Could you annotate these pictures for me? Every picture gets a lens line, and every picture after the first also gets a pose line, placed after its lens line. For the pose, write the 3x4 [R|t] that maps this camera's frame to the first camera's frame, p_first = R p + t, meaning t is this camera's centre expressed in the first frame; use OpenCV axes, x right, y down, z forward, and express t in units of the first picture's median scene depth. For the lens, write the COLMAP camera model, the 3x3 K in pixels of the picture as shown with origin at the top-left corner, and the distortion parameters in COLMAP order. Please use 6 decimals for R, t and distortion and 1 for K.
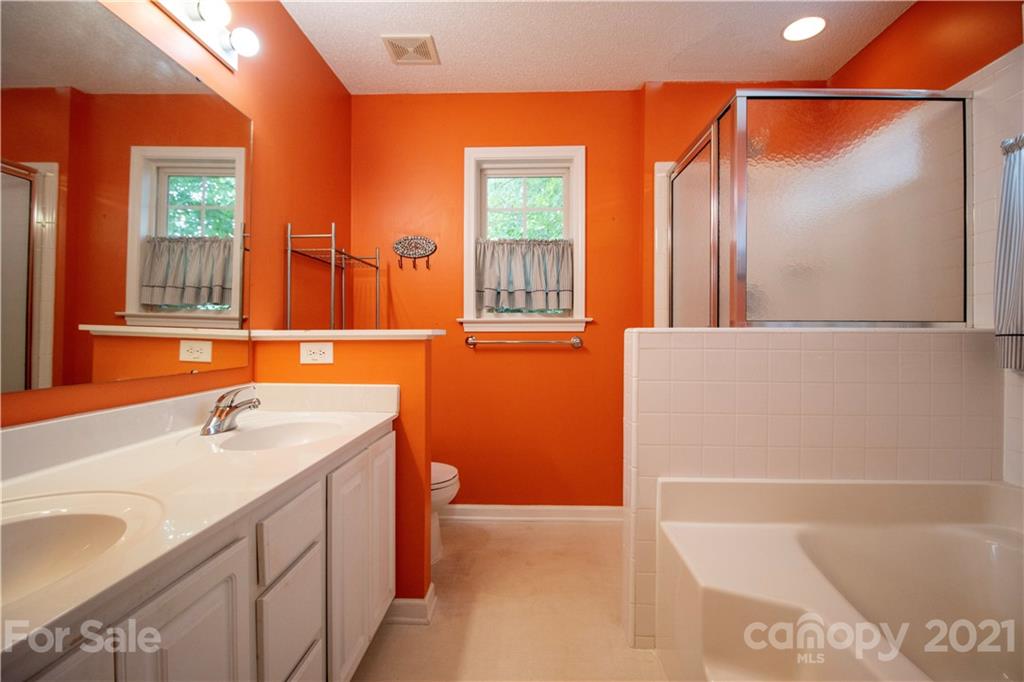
lens RADIAL K [[490.3, 0, 514.8], [0, 490.3, 339.3], [0, 0, 1]] dist [0.002019, 0.001171]
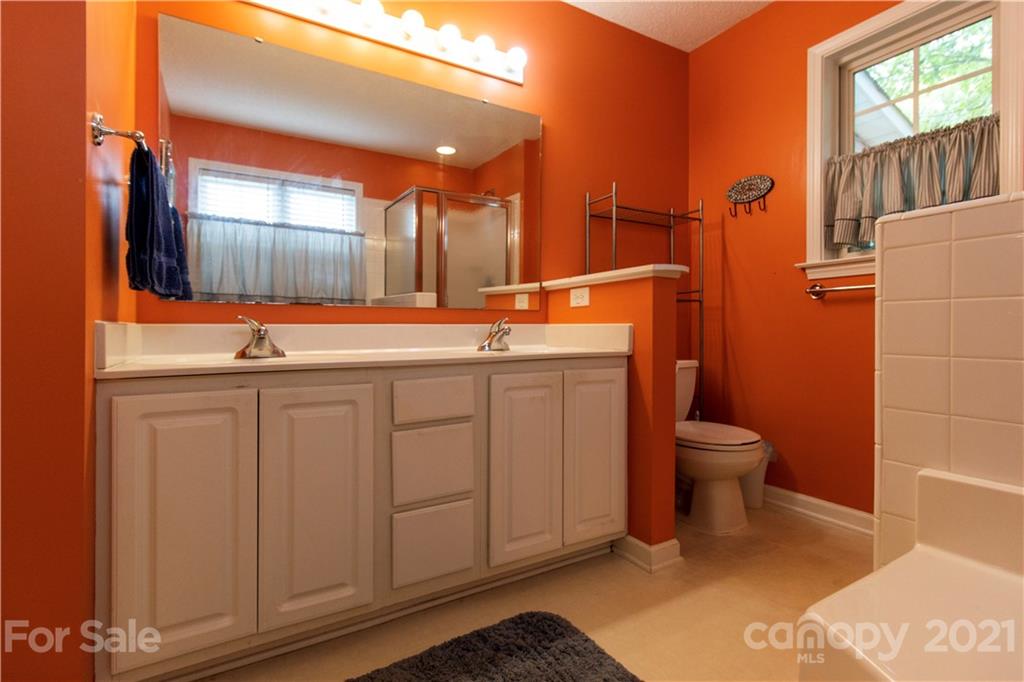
lens RADIAL K [[490.3, 0, 518.4], [0, 490.3, 333.6], [0, 0, 1]] dist [0.002019, 0.001171]
pose [[0.536401, -0.003274, -0.843957, 0.342020], [-0.001578, 0.999987, -0.004882, 0.082962], [0.843961, 0.003950, 0.536389, 0.185934]]
